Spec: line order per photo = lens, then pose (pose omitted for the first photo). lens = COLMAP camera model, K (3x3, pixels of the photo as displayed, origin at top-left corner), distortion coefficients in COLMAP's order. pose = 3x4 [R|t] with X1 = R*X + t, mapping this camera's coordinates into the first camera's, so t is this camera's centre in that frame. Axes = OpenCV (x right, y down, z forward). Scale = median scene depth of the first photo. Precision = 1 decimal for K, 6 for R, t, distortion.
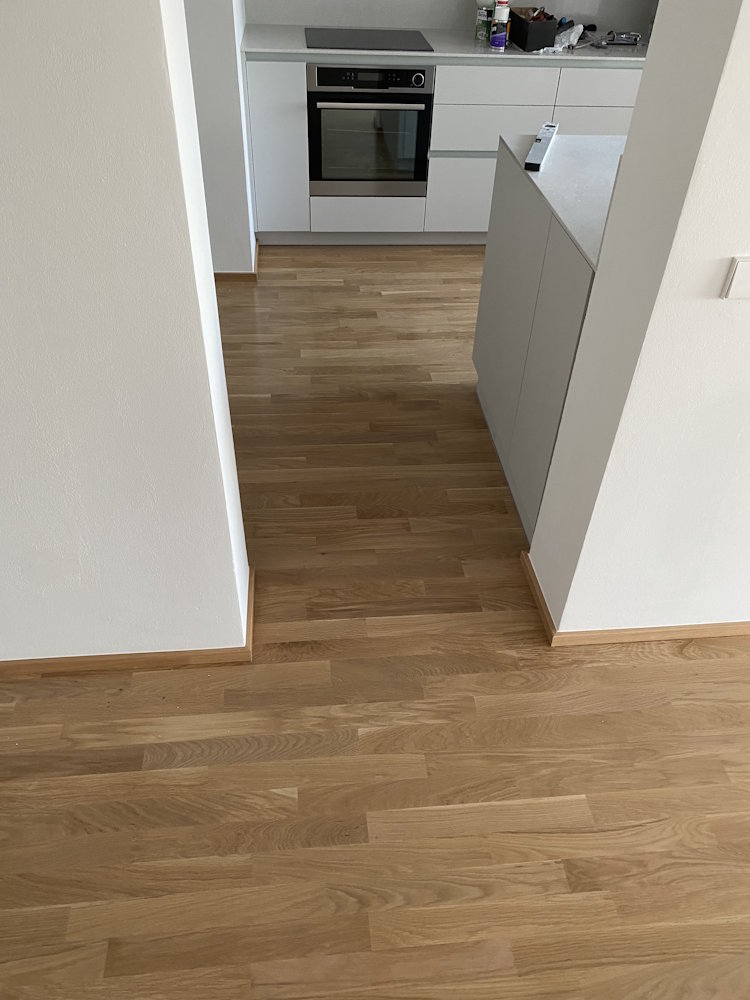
lens RADIAL K [[760.0, 0, 375.0], [0, 760.0, 500.0], [0, 0, 1]] dist [0.062068, -0.093877]
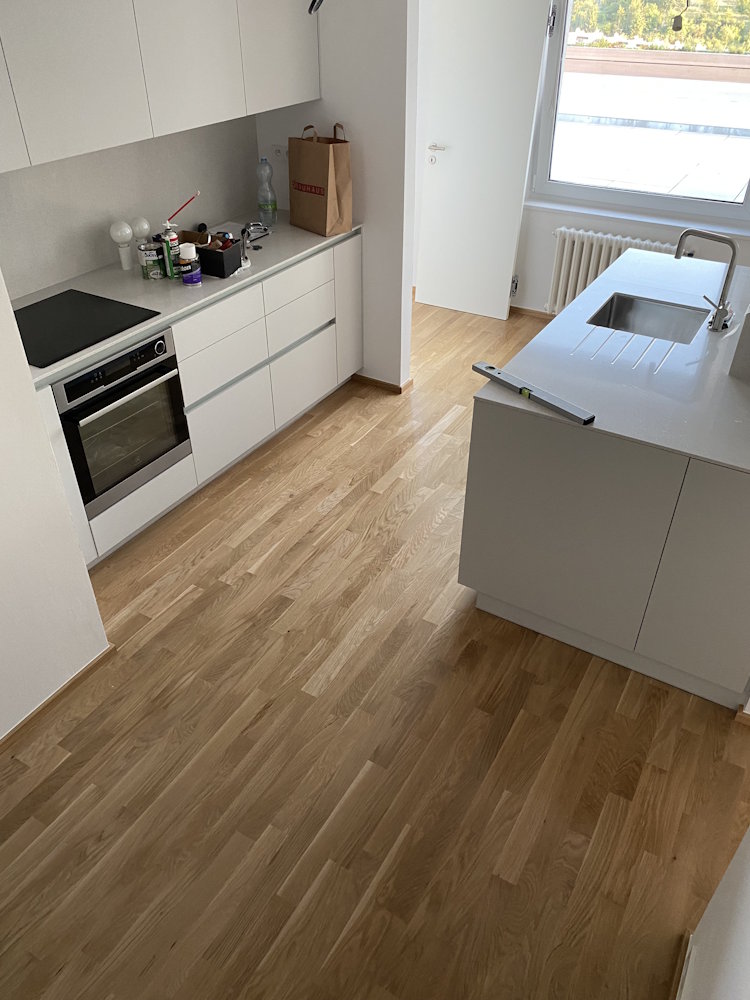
lens RADIAL K [[760.0, 0, 375.0], [0, 760.0, 500.0], [0, 0, 1]] dist [0.062068, -0.093877]
pose [[0.591550, -0.496387, 0.635350, -0.432975], [0.536736, 0.830472, 0.149098, -0.410717], [-0.601650, 0.252817, 0.757694, 0.257210]]
